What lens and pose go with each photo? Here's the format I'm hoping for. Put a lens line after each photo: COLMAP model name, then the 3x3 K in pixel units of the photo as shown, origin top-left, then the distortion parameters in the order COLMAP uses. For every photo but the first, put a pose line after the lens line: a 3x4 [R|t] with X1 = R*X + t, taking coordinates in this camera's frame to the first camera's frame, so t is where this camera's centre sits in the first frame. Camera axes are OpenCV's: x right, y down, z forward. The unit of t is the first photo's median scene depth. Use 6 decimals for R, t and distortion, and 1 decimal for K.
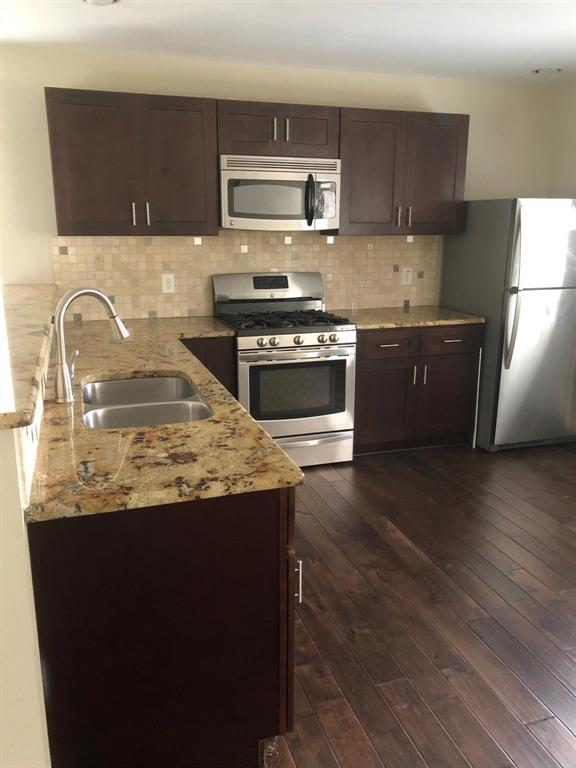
lens RADIAL K [[625.4, 0, 288.0], [0, 625.4, 384.0], [0, 0, 1]] dist [0.071192, -0.084864]
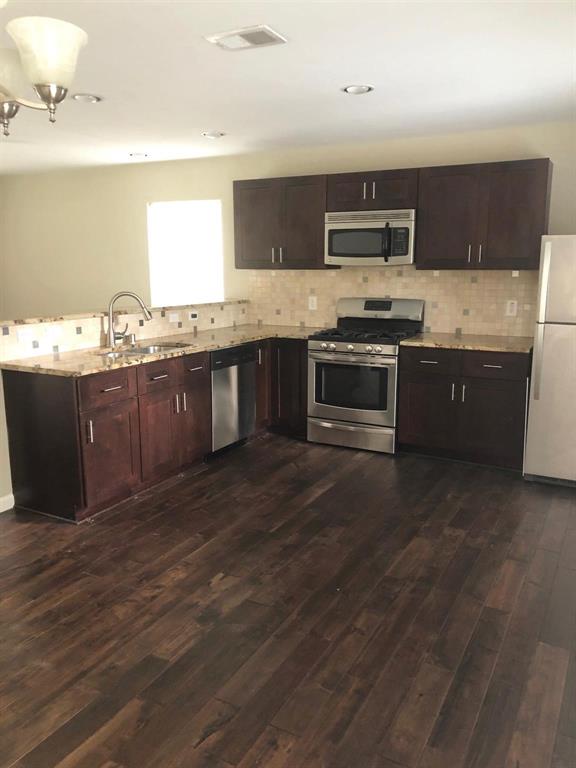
lens RADIAL K [[621.2, 0, 288.0], [0, 621.2, 384.0], [0, 0, 1]] dist [0.062639, -0.091283]
pose [[0.681901, 0.135763, -0.718735, 0.830798], [-0.175589, 0.984274, 0.019331, 0.002260], [0.710056, 0.113020, 0.695016, 0.008016]]
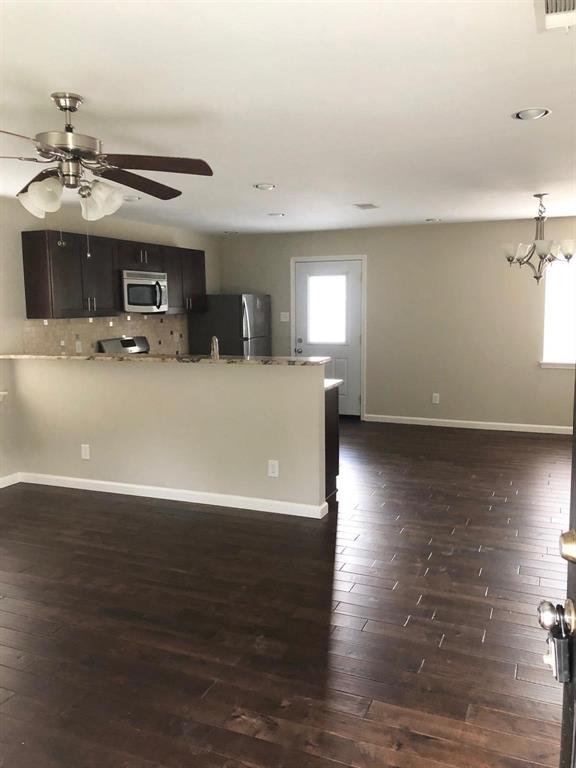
lens RADIAL K [[625.4, 0, 288.0], [0, 625.4, 384.0], [0, 0, 1]] dist [0.071192, -0.084864]
pose [[0.657466, -0.110676, 0.745312, -1.044013], [0.200011, 0.979303, -0.031015, 0.078265], [-0.726453, 0.169462, 0.665994, -0.389043]]
